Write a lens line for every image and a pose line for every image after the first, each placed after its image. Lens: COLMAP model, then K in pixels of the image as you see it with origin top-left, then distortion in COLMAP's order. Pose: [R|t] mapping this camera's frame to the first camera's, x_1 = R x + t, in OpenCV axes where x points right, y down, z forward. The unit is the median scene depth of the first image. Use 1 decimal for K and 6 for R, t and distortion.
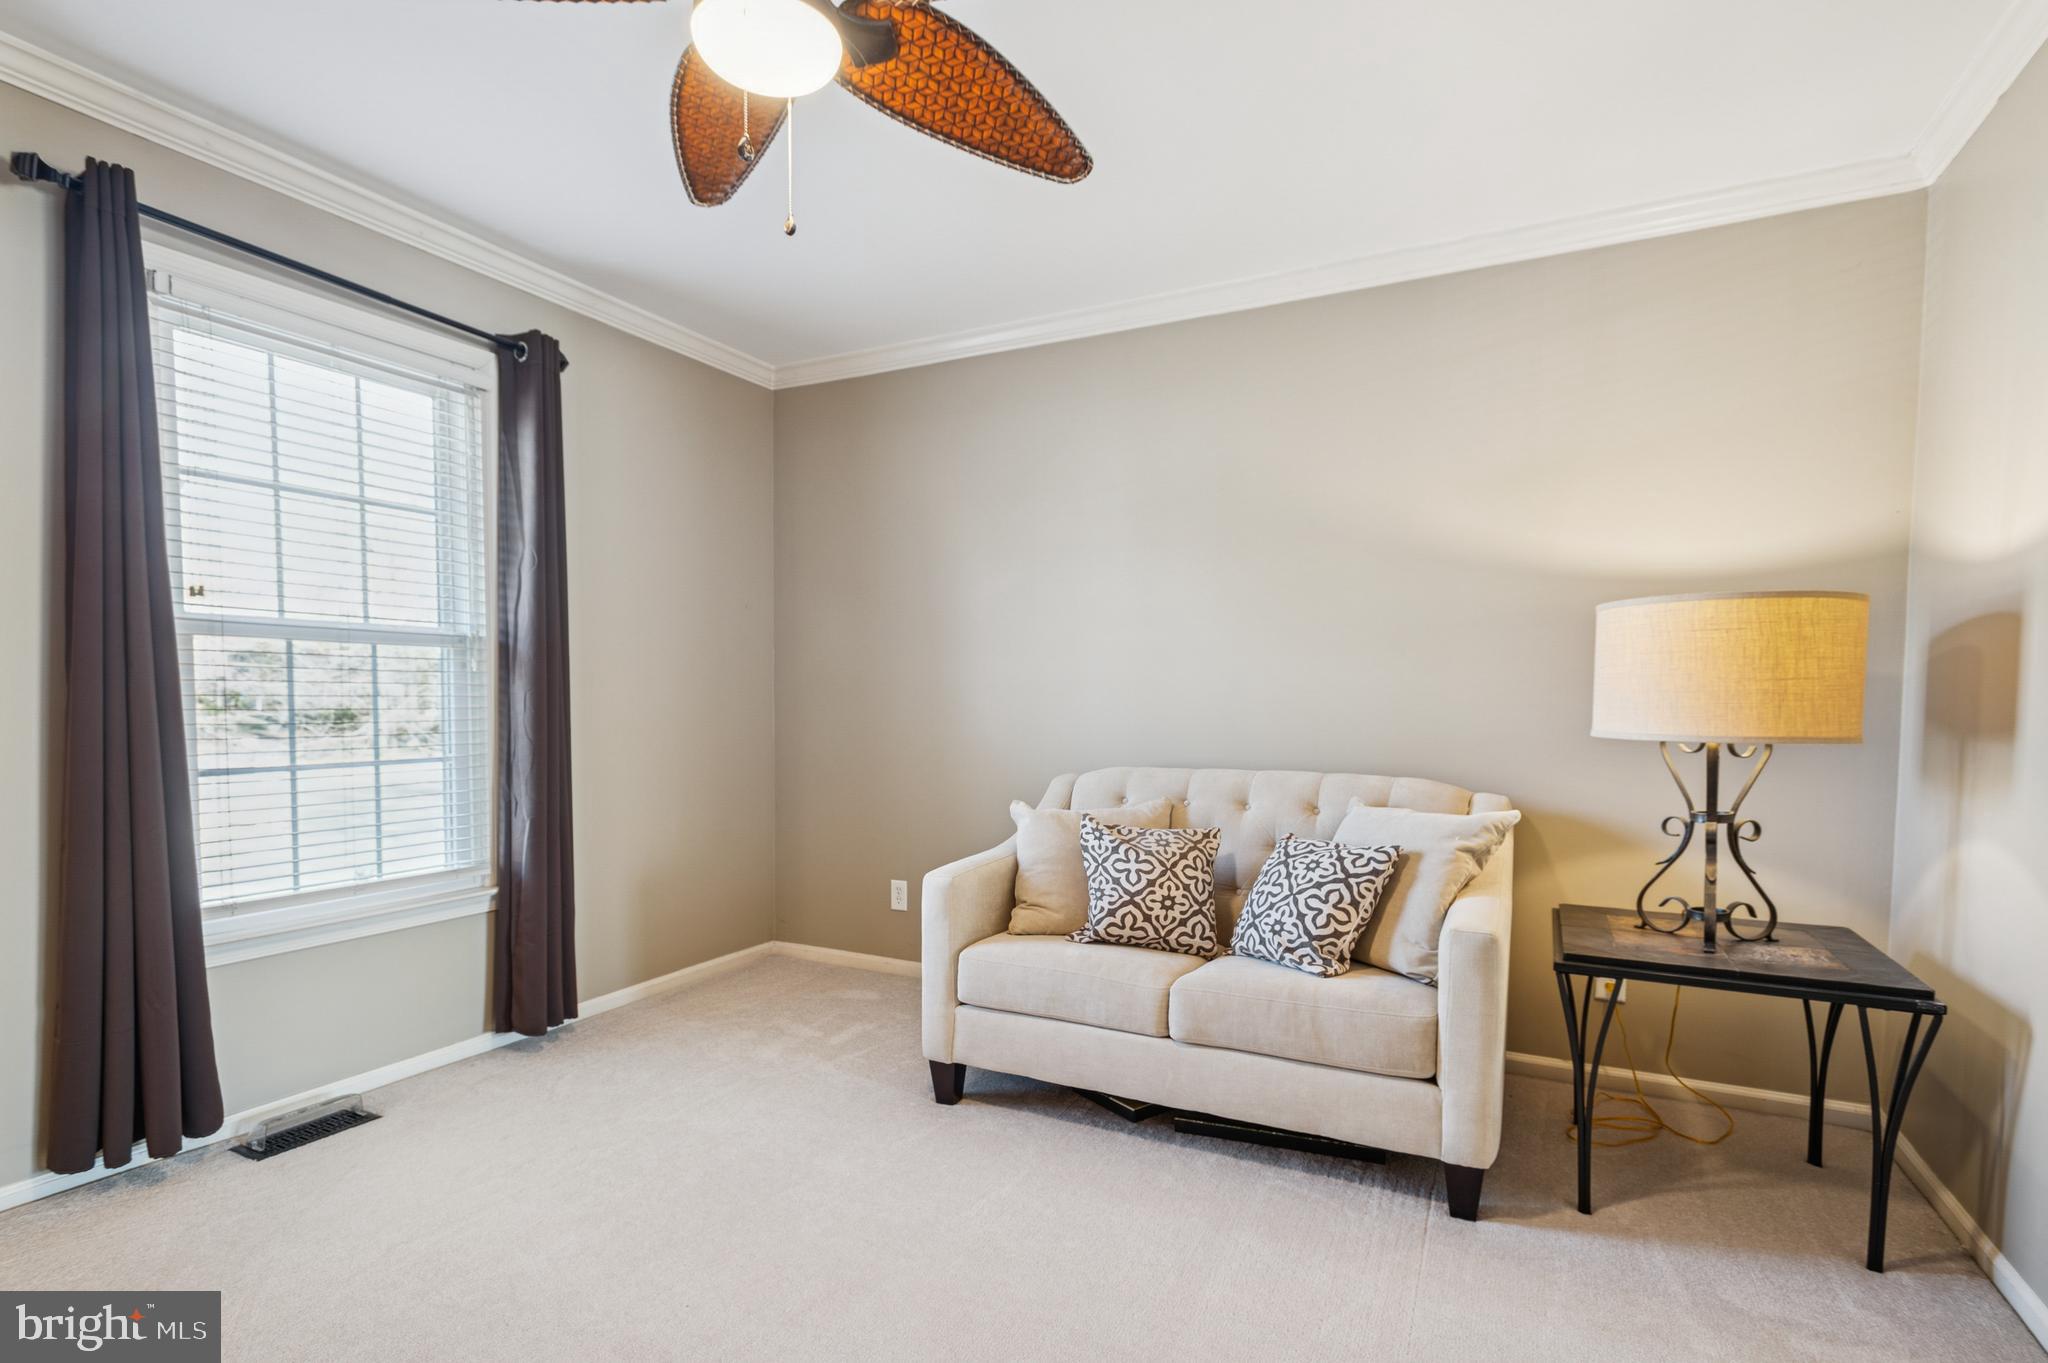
lens RADIAL K [[987.9, 0, 1063.5], [0, 987.9, 759.6], [0, 0, 1]] dist [0.012872, -0.005778]
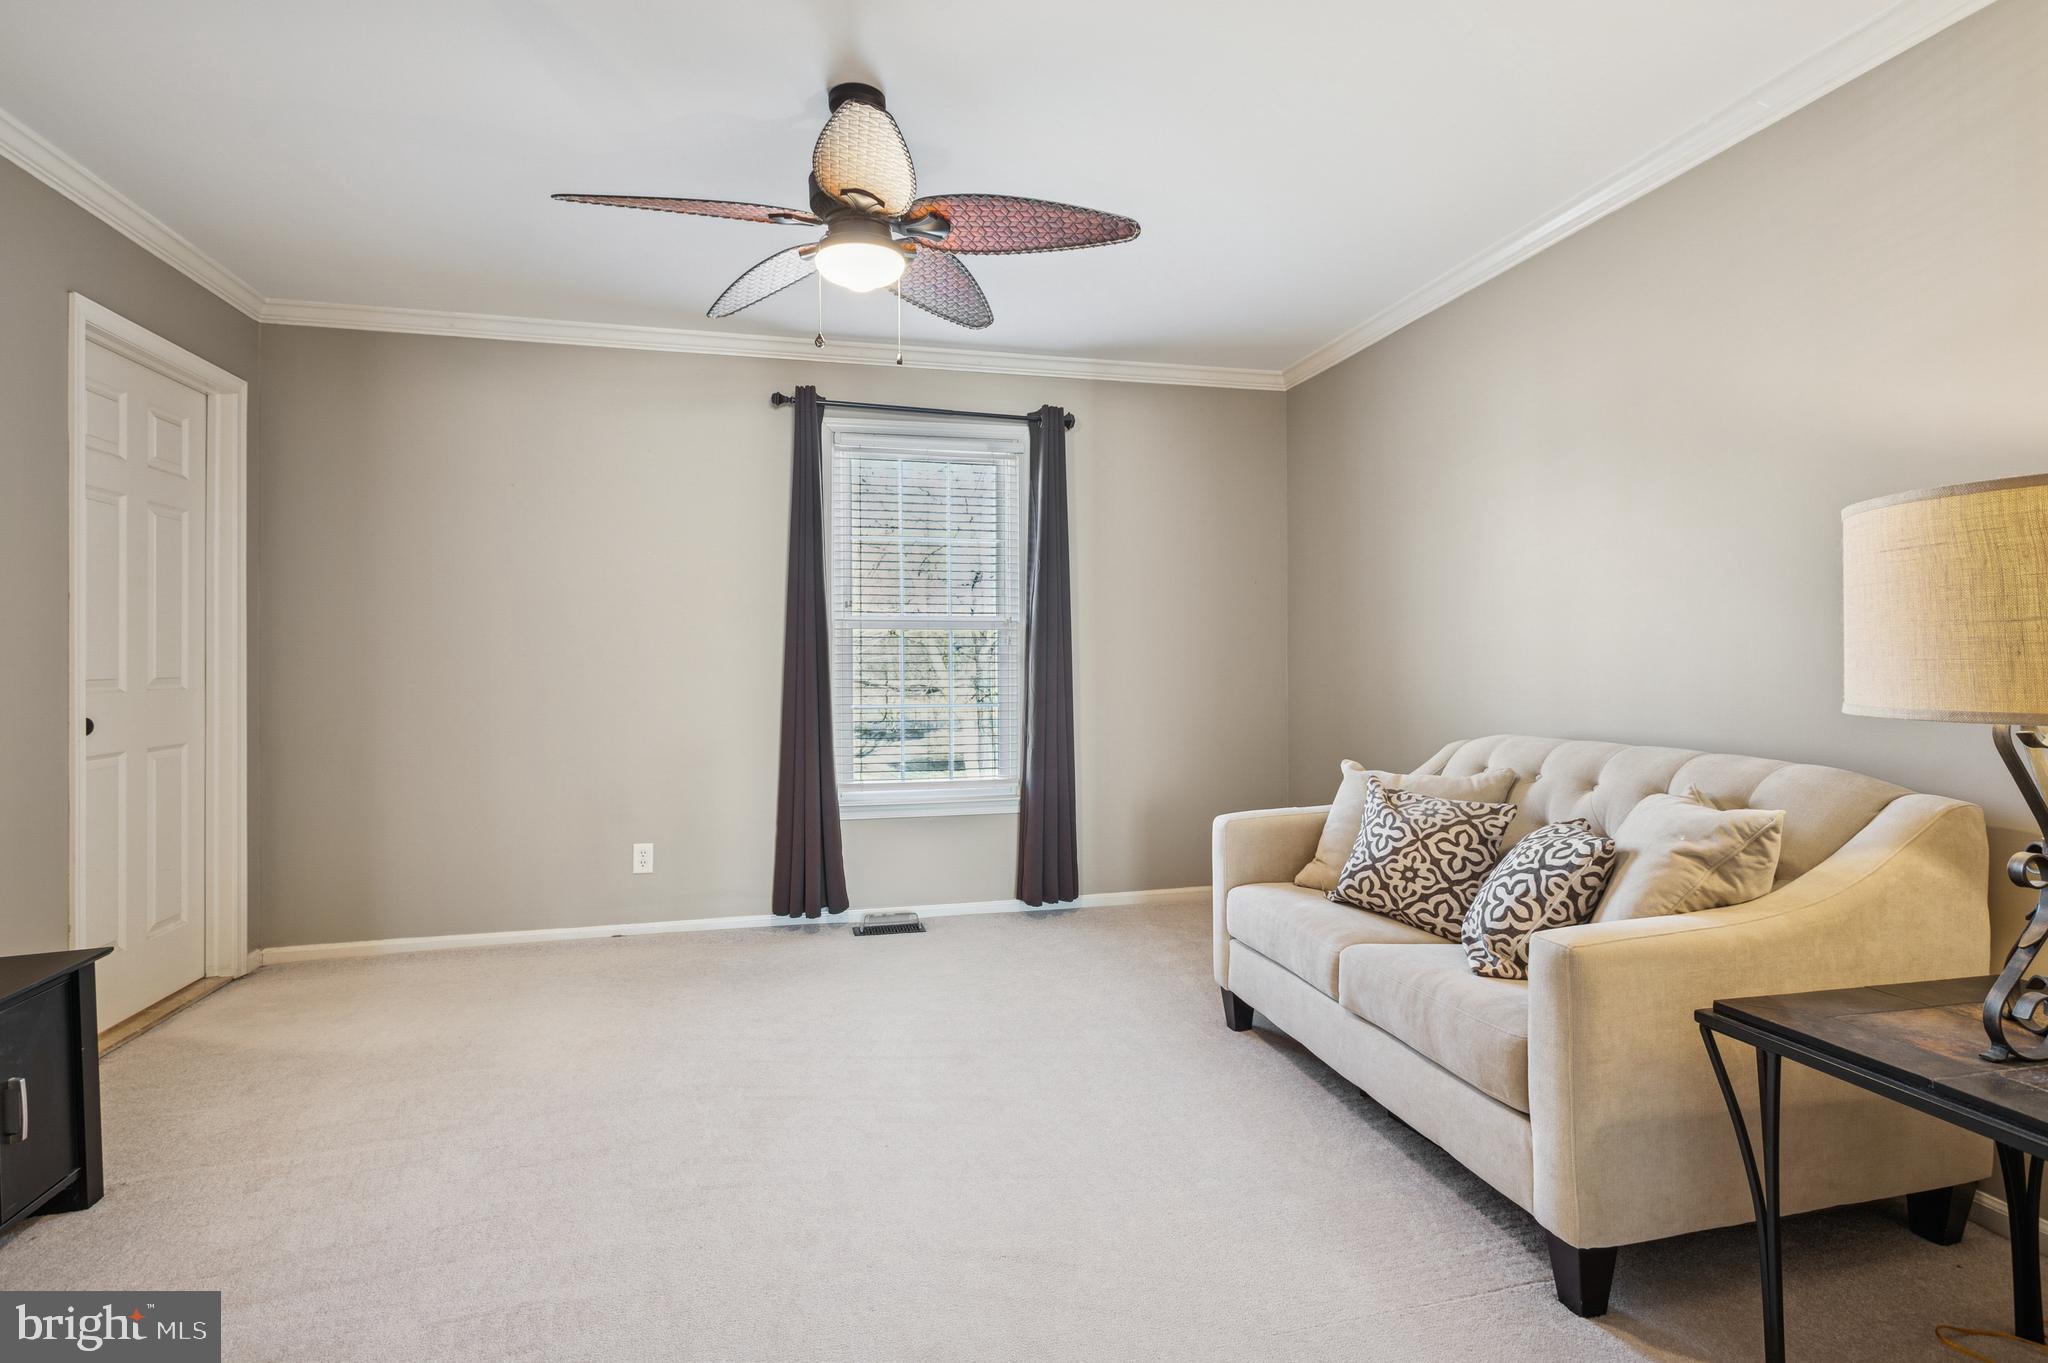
lens RADIAL K [[987.9, 0, 1038.7], [0, 987.9, 664.8], [0, 0, 1]] dist [0.012872, -0.005778]
pose [[0.649694, -0.004971, -0.760180, 0.599824], [-0.039750, 0.998388, -0.040501, -0.002913], [0.759156, 0.056531, 0.648449, 0.104957]]
